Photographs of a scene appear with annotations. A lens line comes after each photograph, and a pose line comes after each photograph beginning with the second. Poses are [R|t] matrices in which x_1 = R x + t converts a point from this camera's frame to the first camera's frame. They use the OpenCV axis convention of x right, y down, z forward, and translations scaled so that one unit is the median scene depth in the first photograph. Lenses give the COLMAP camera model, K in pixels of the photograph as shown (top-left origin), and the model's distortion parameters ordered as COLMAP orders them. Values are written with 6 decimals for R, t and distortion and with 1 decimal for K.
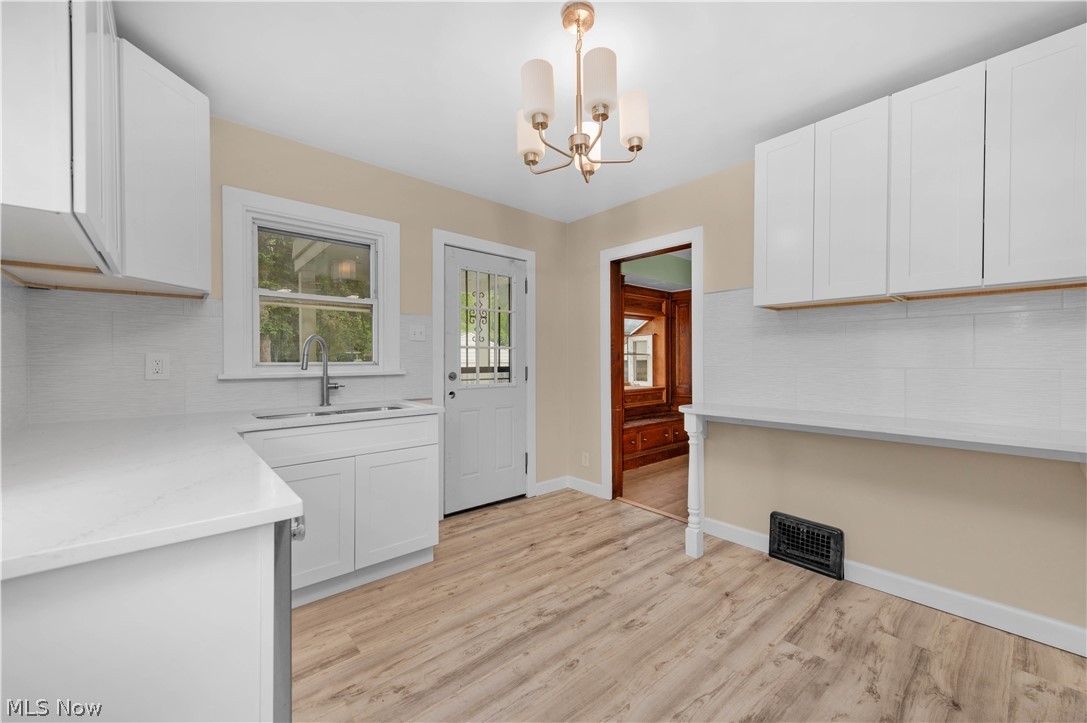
lens RADIAL K [[431.0, 0, 575.2], [0, 431.0, 363.8], [0, 0, 1]] dist [0.012027, -0.003089]
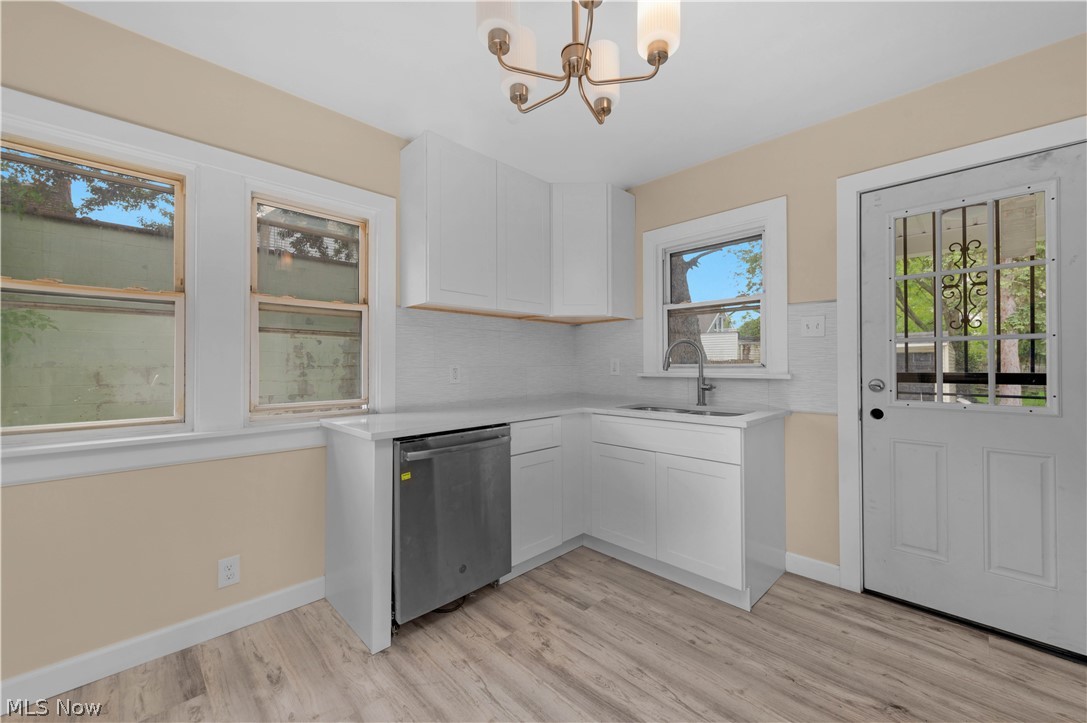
lens RADIAL K [[431.0, 0, 544.6], [0, 431.0, 361.3], [0, 0, 1]] dist [0.012027, -0.003089]
pose [[0.014242, -0.006426, -0.999878, 0.474602], [-0.004714, 0.999968, -0.006494, -0.002089], [0.999887, 0.004805, 0.014211, 0.607552]]
